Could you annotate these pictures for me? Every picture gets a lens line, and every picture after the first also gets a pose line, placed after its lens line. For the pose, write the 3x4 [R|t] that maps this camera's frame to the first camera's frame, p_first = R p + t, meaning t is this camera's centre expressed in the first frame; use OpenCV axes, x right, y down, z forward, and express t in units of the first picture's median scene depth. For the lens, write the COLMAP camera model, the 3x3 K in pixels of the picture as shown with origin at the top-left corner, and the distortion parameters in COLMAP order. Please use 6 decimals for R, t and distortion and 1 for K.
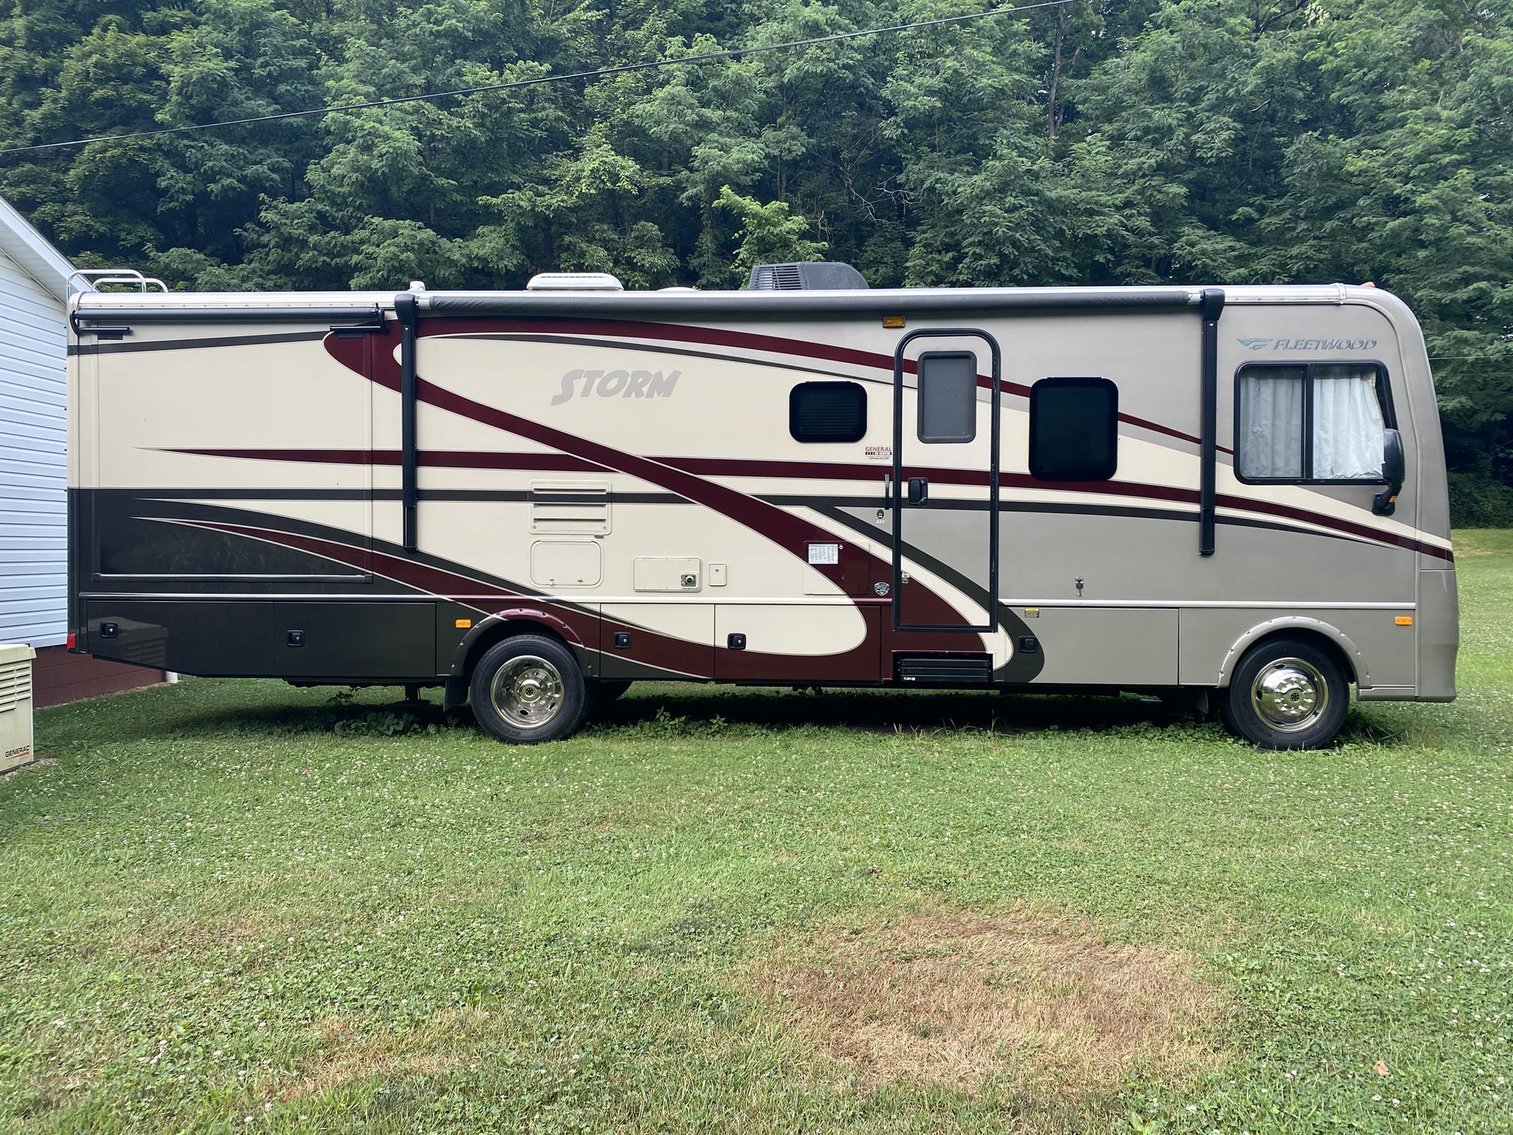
lens RADIAL K [[1134.0, 0, 758.0], [0, 1134.0, 555.8], [0, 0, 1]] dist [0.027398, -0.006703]
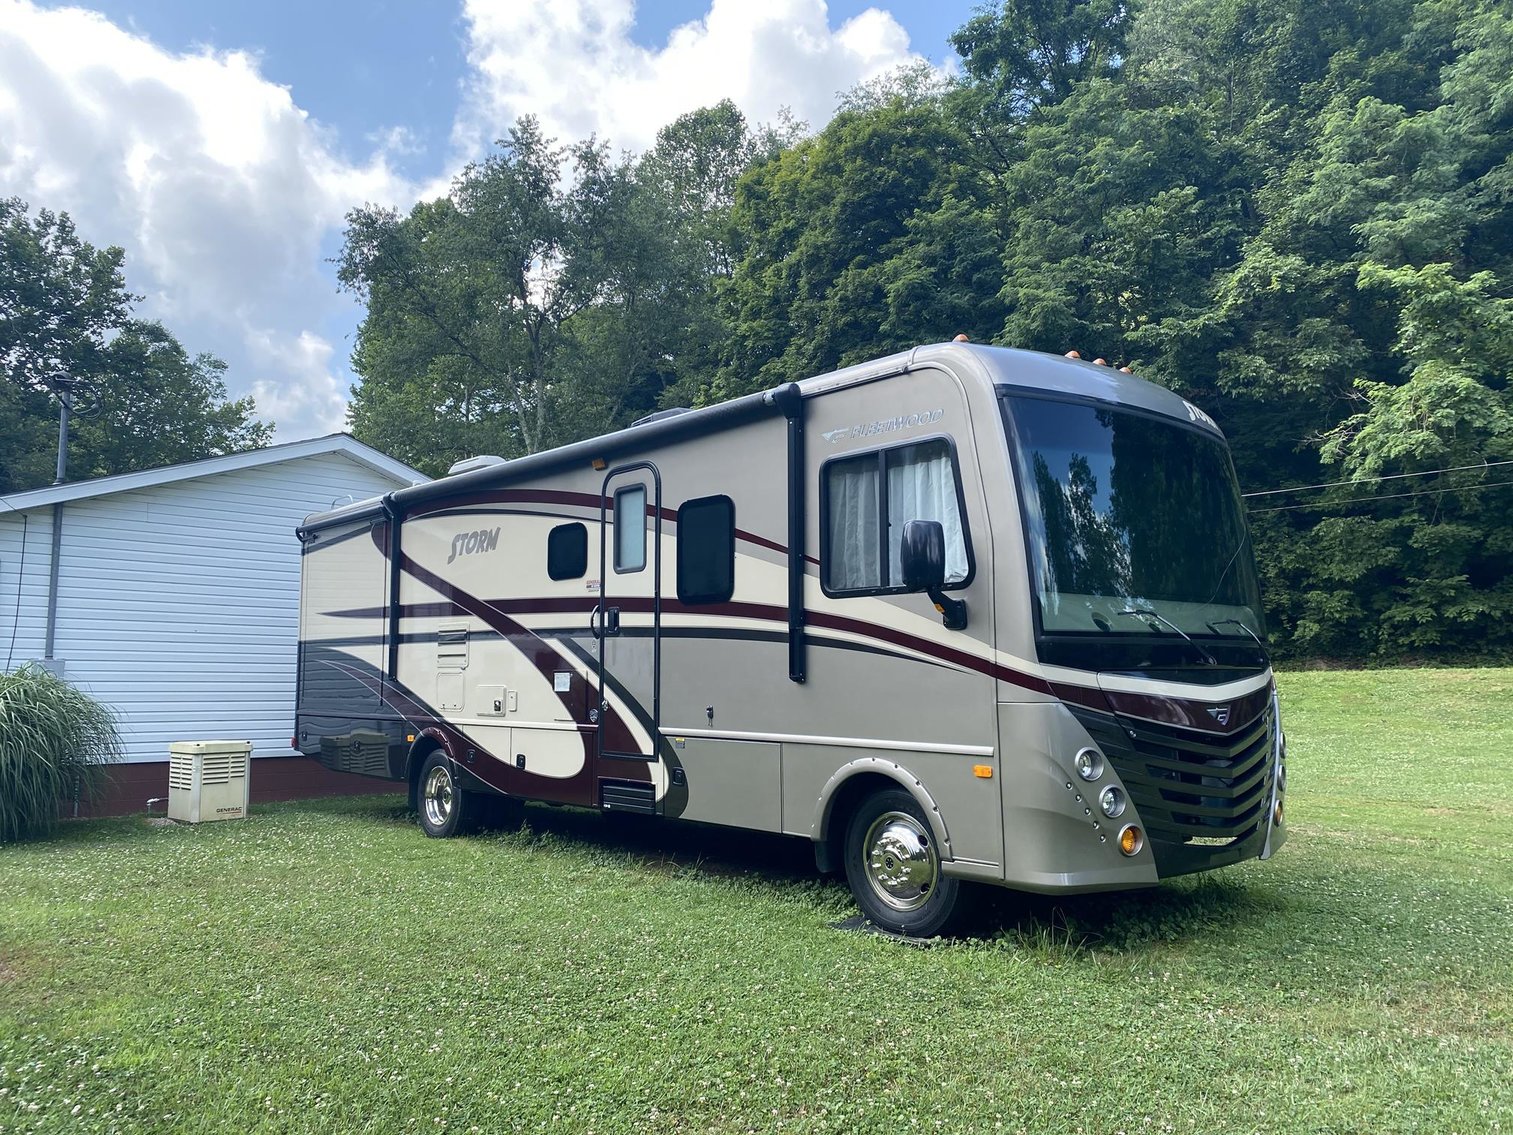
lens RADIAL K [[1172.8, 0, 750.1], [0, 1172.8, 535.5], [0, 0, 1]] dist [0.008432, -0.003520]
pose [[0.701465, -0.092227, -0.706711, 0.980051], [-0.009219, 0.990335, -0.138391, 0.012968], [0.712644, 0.103592, 0.693835, 0.333576]]
